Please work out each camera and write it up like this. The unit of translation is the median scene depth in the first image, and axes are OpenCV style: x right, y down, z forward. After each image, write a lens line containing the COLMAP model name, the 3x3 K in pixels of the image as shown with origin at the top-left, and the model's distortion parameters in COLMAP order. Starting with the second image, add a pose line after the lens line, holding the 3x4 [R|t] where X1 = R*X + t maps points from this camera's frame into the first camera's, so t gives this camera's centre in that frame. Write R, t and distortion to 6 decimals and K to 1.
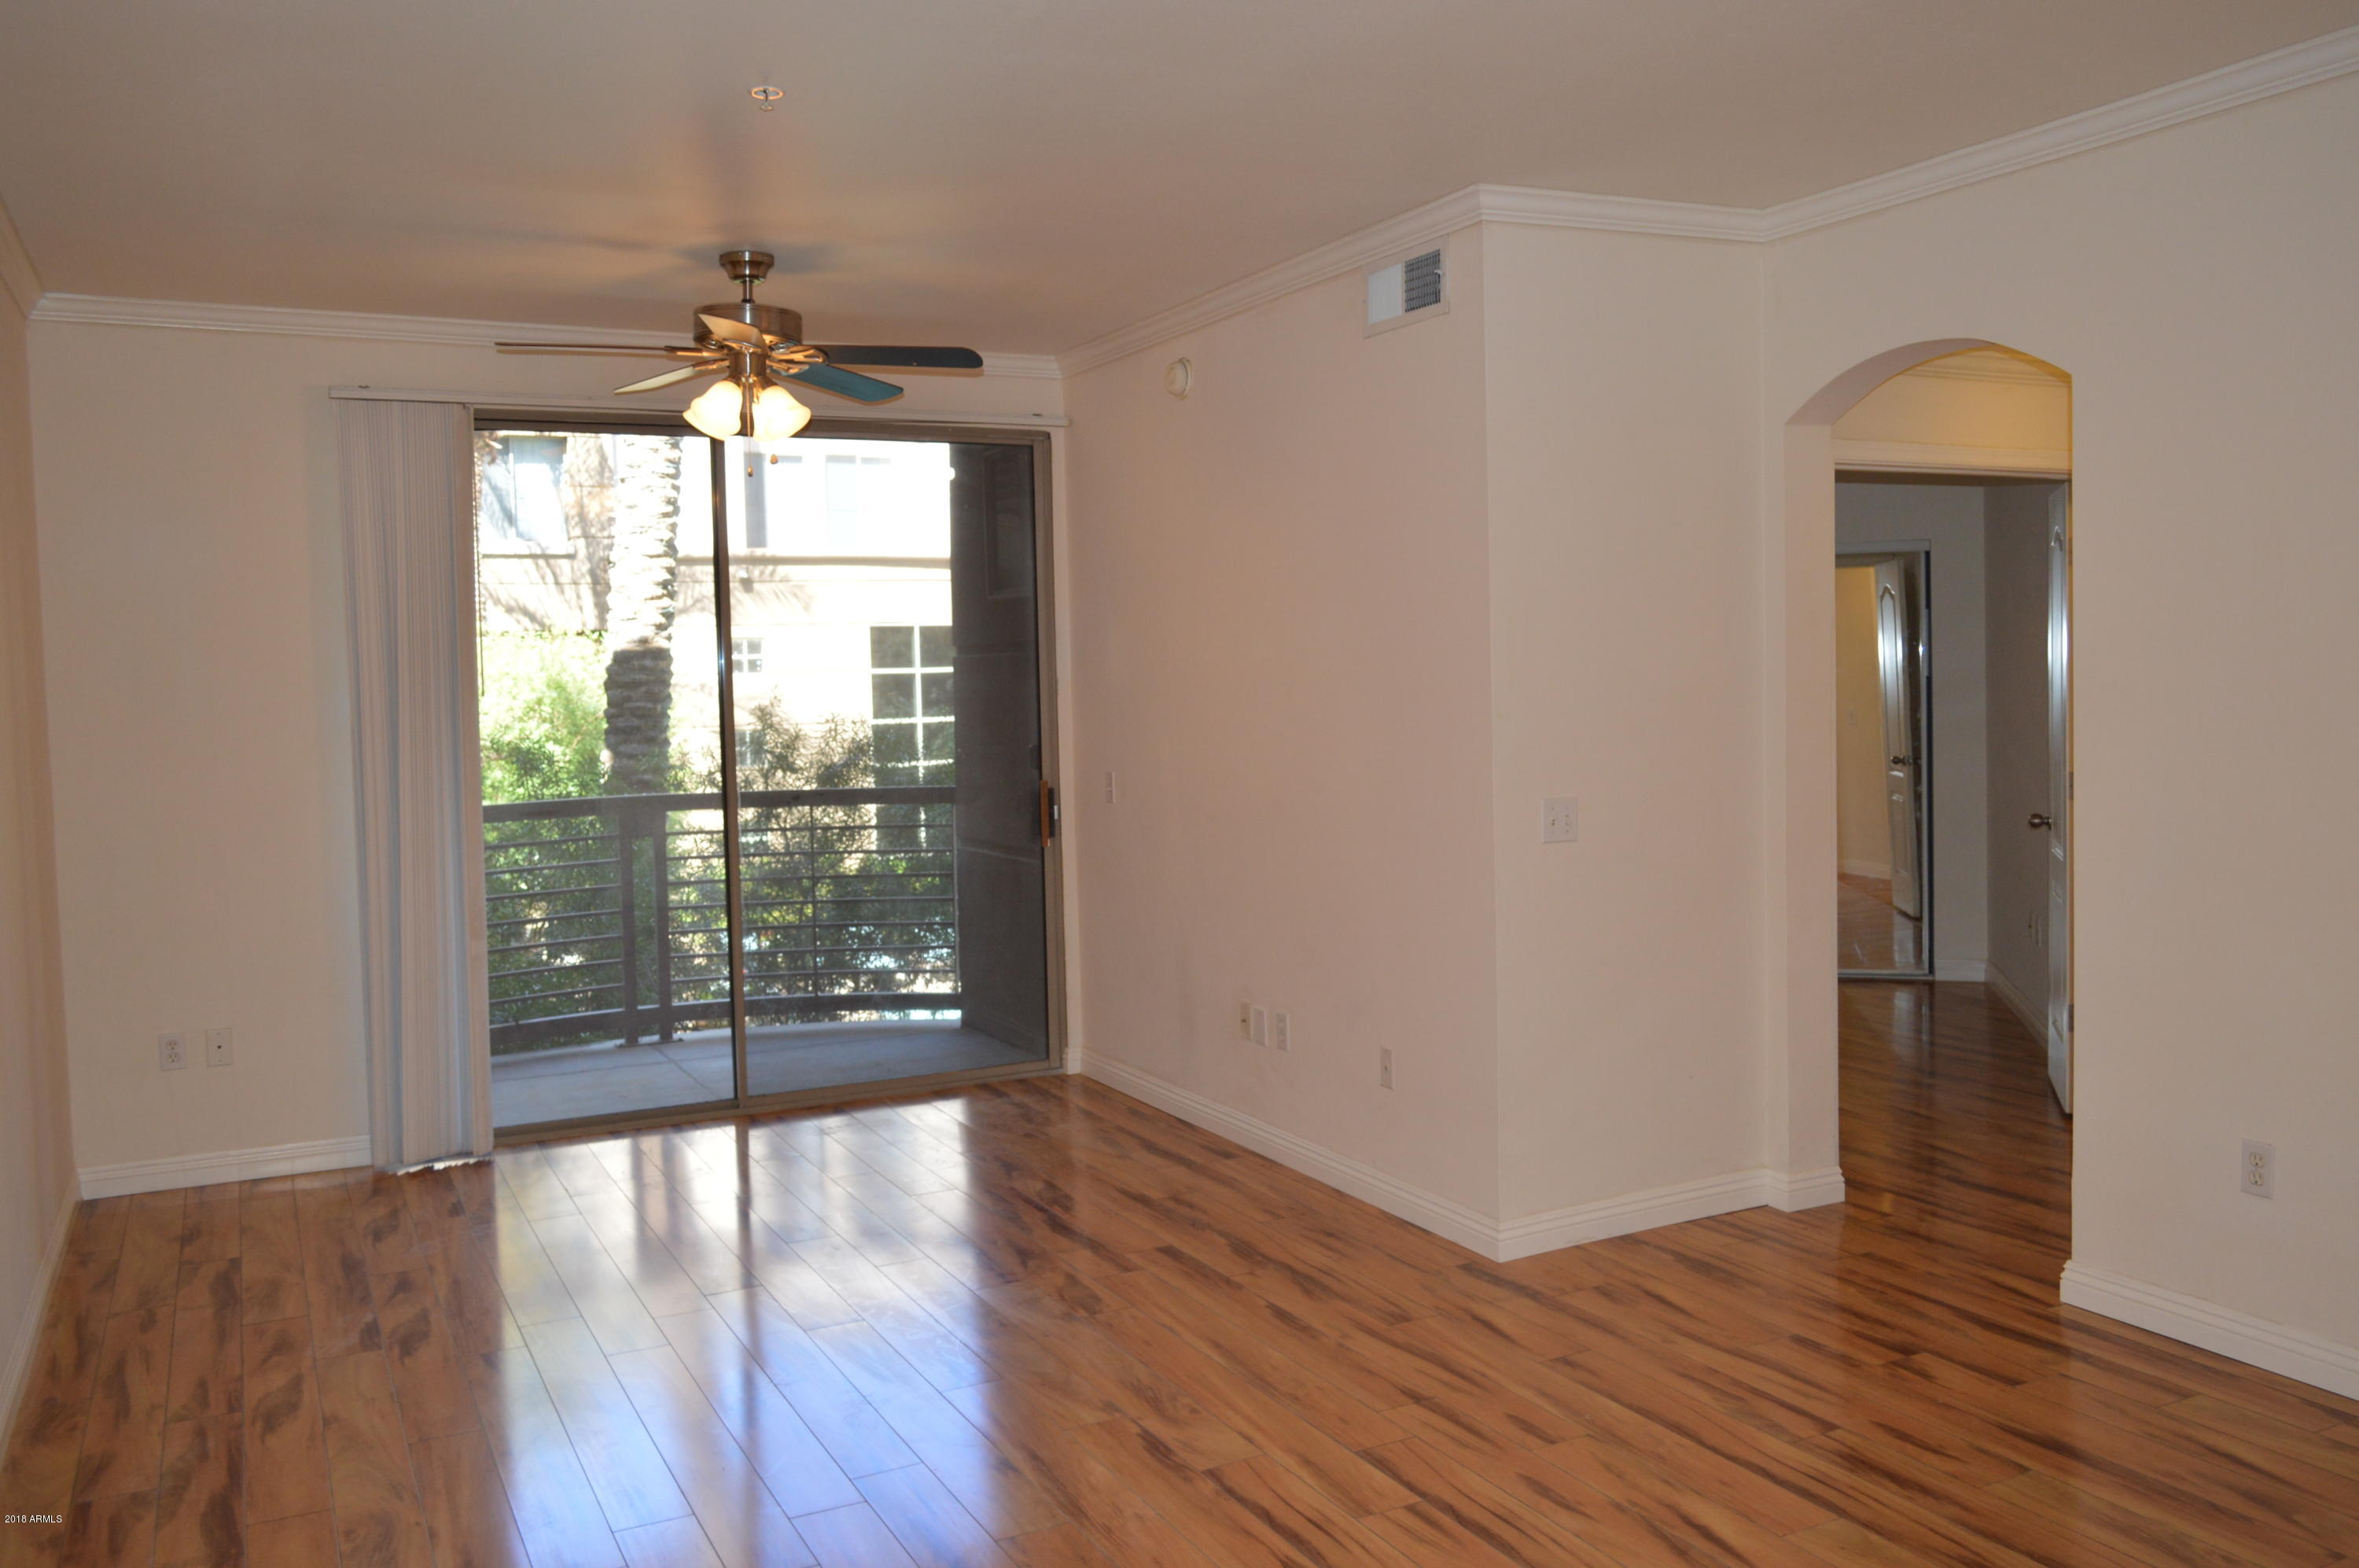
lens RADIAL K [[1857.0, 0, 1190.9], [0, 1857.0, 764.2], [0, 0, 1]] dist [-0.002263, -0.002668]
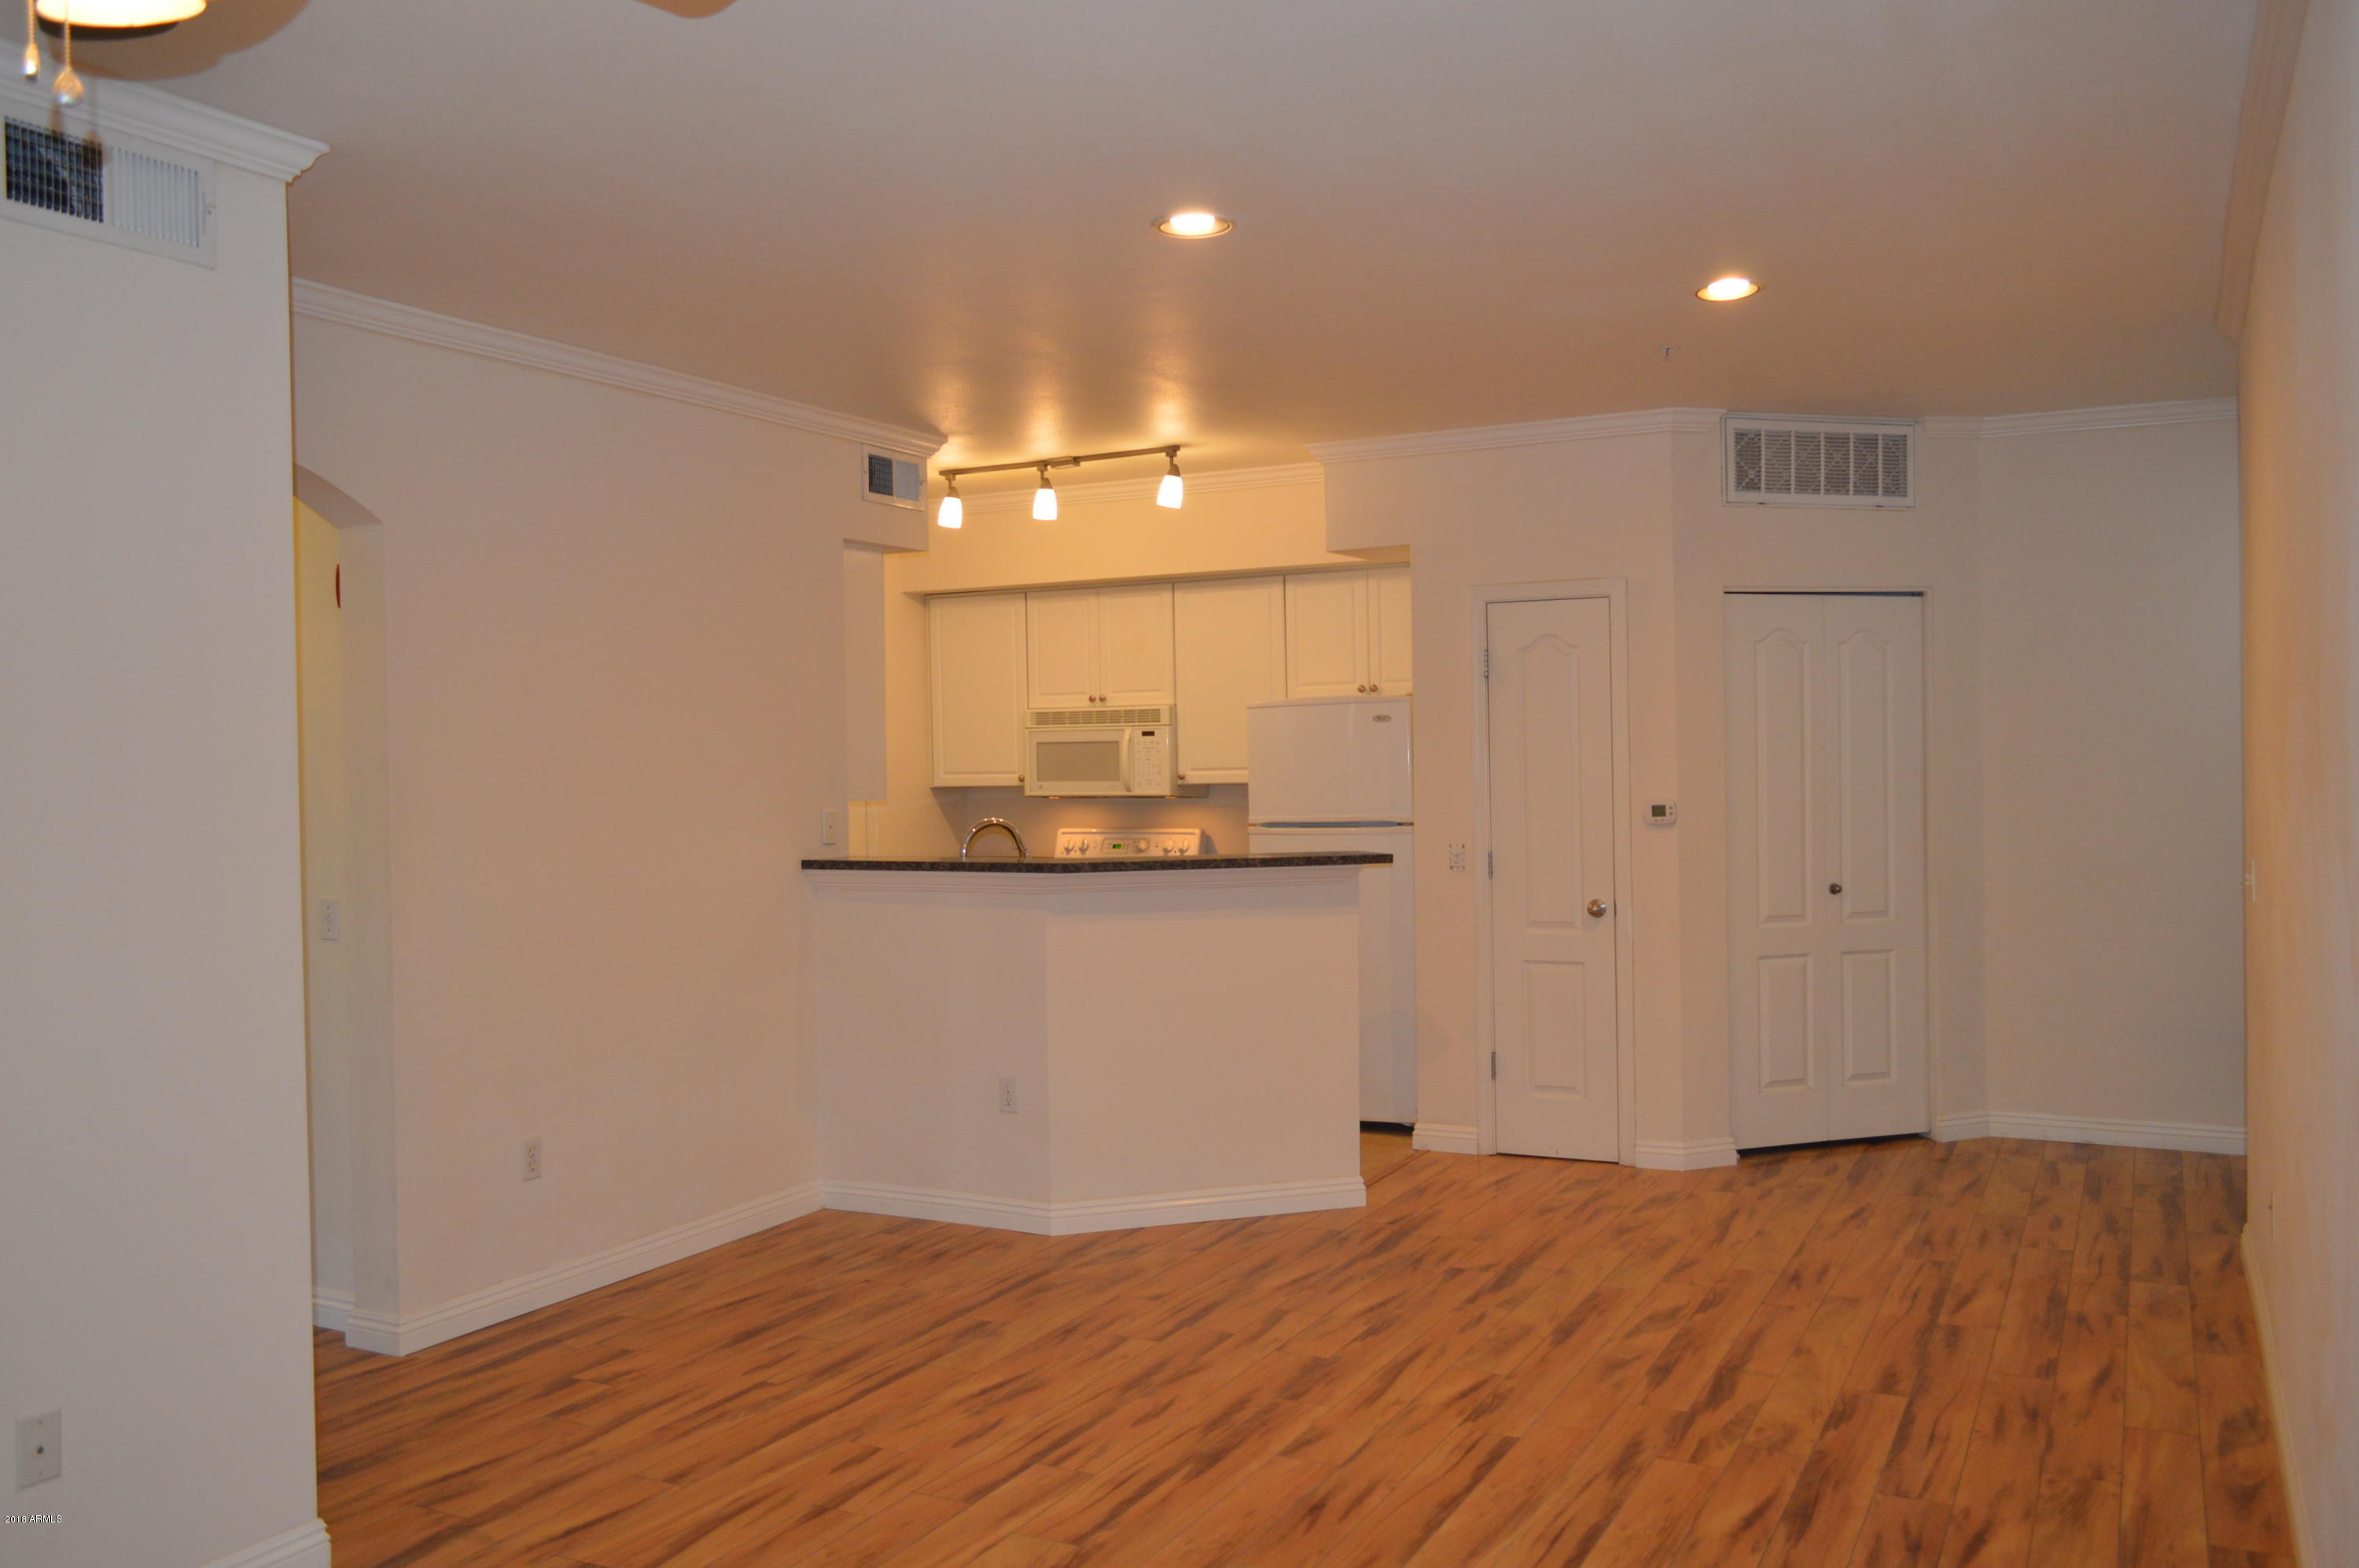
lens RADIAL K [[1862.9, 0, 1178.5], [0, 1862.9, 773.0], [0, 0, 1]] dist [-0.005704, -0.002006]
pose [[-0.573858, 0.028008, 0.818476, -0.759048], [0.072717, 0.997210, 0.016860, -0.043162], [-0.815720, 0.069192, -0.574294, 1.325501]]
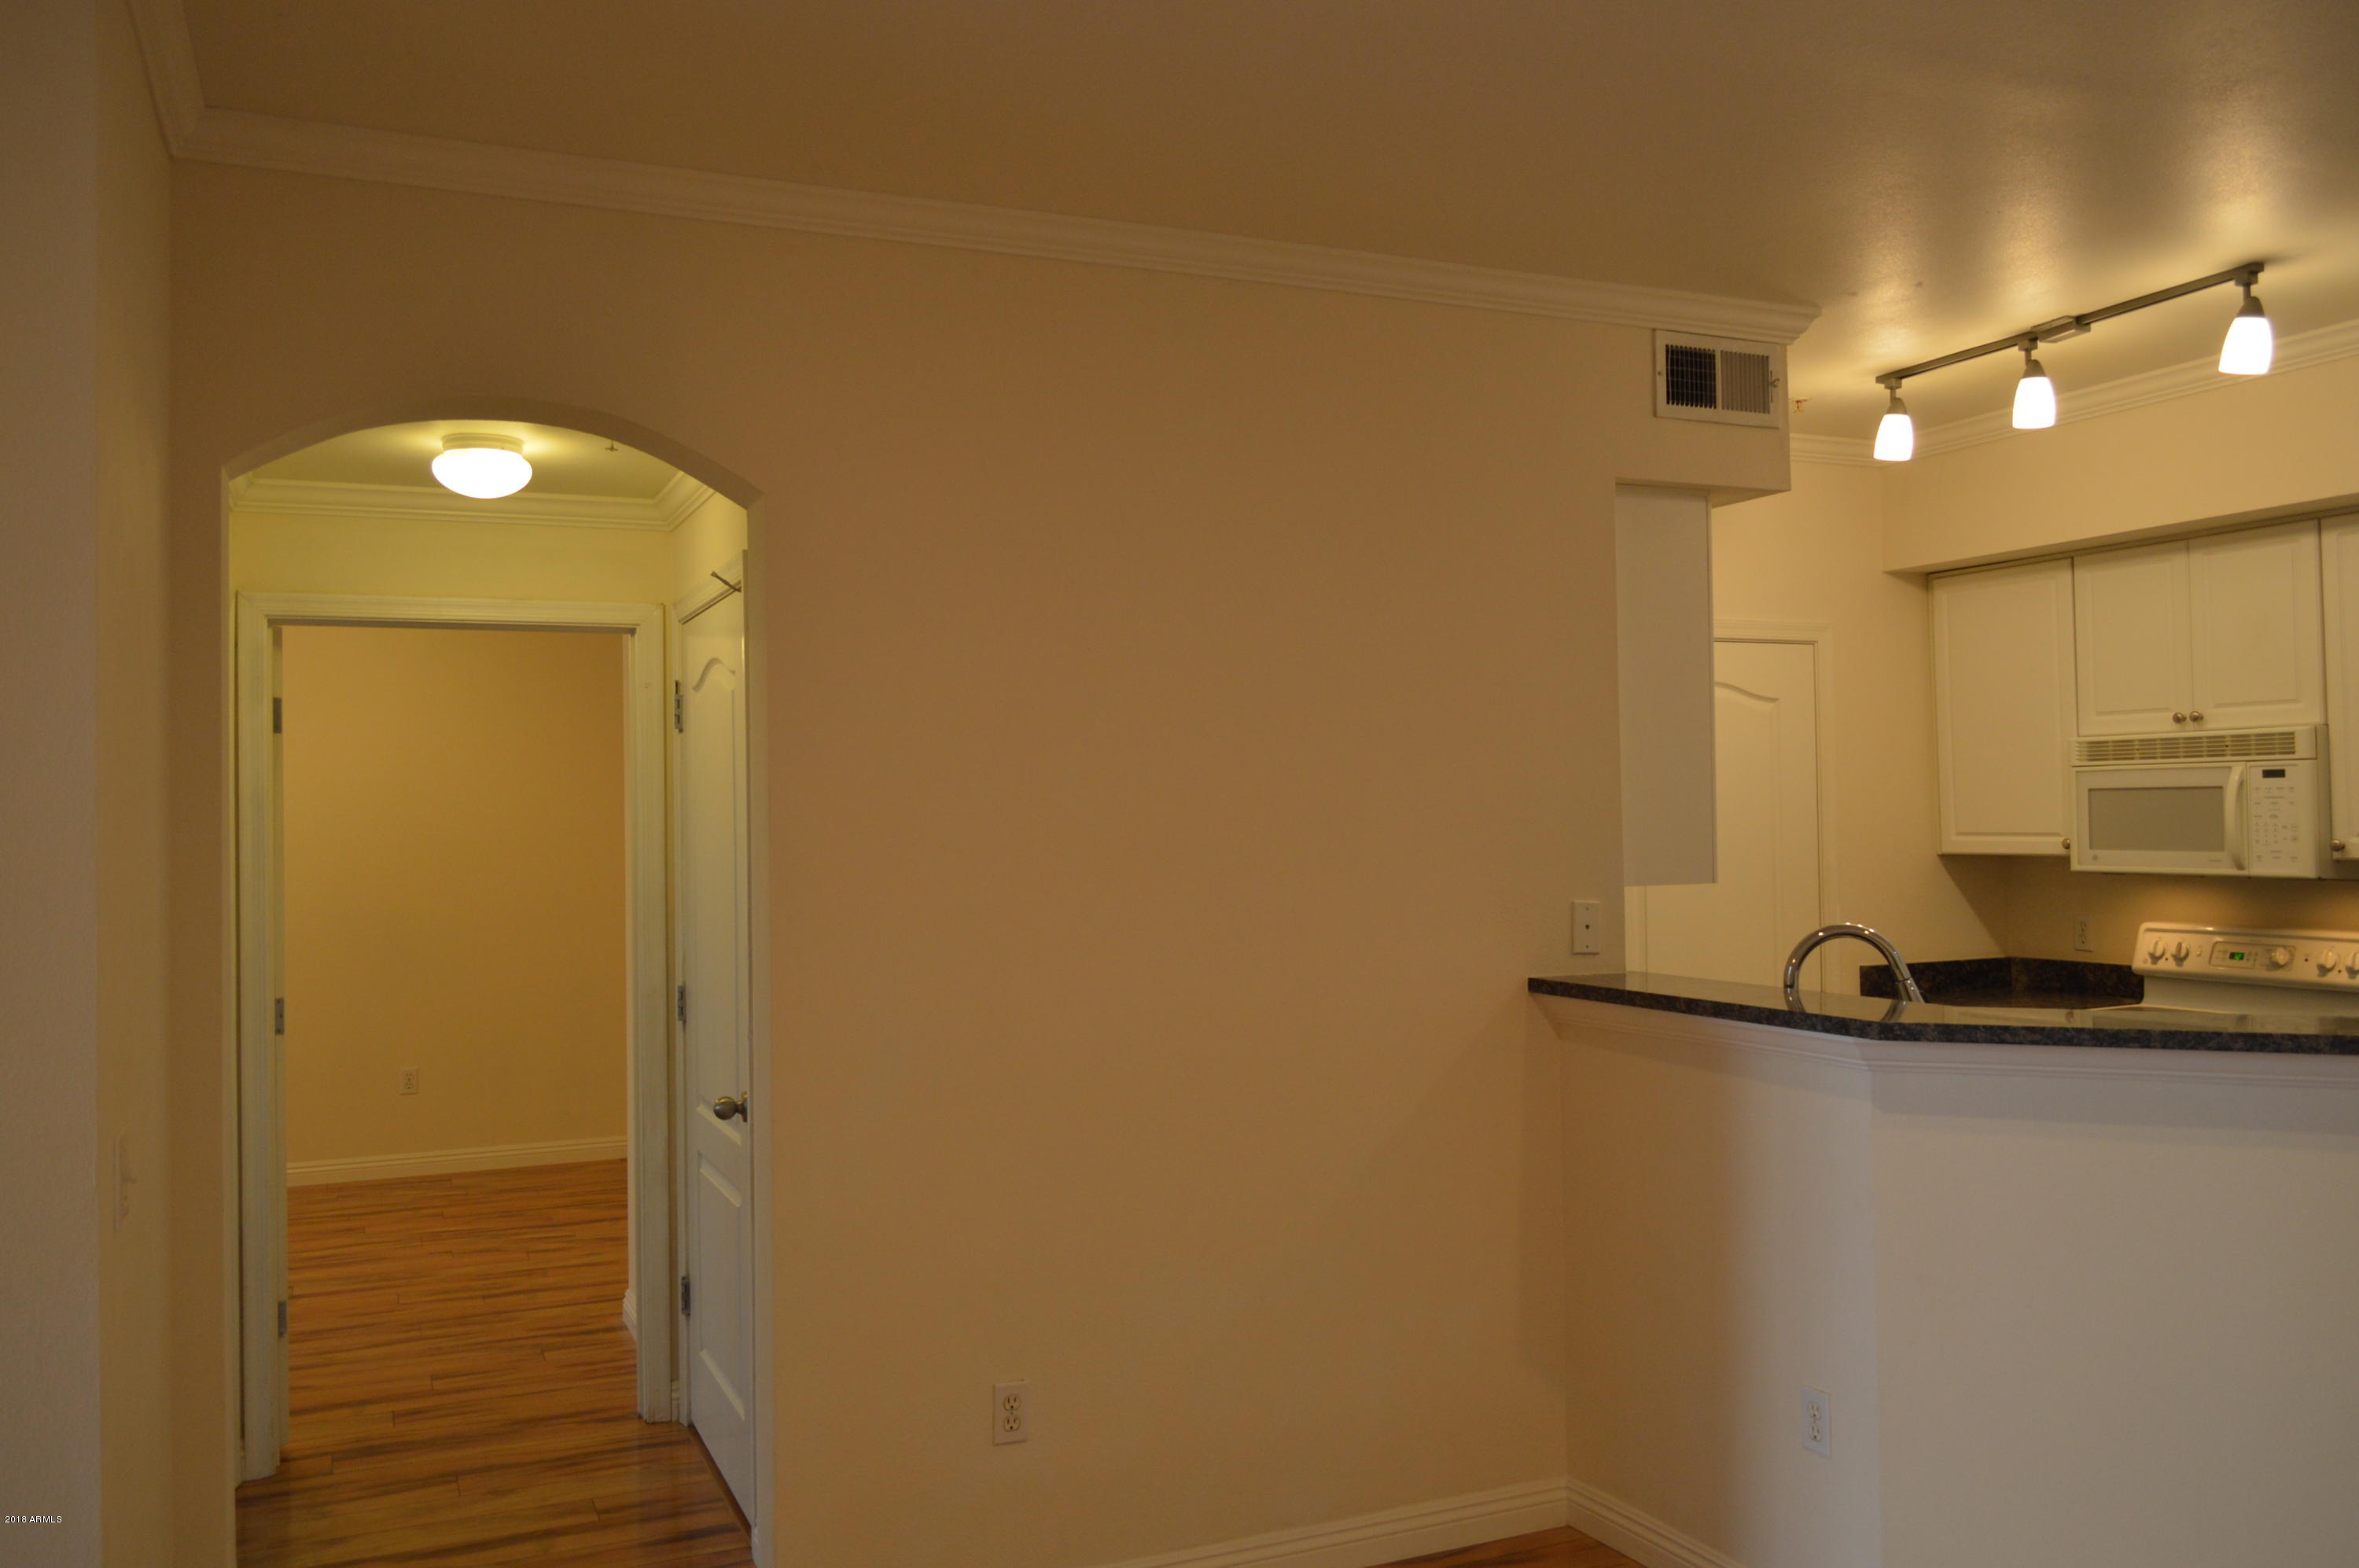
lens RADIAL K [[1862.9, 0, 1178.5], [0, 1862.9, 773.0], [0, 0, 1]] dist [-0.005704, -0.002006]
pose [[0.058087, 0.047180, 0.997196, -0.326198], [0.064627, 0.996610, -0.050917, -0.038923], [-0.996217, 0.067404, 0.054841, 0.824472]]
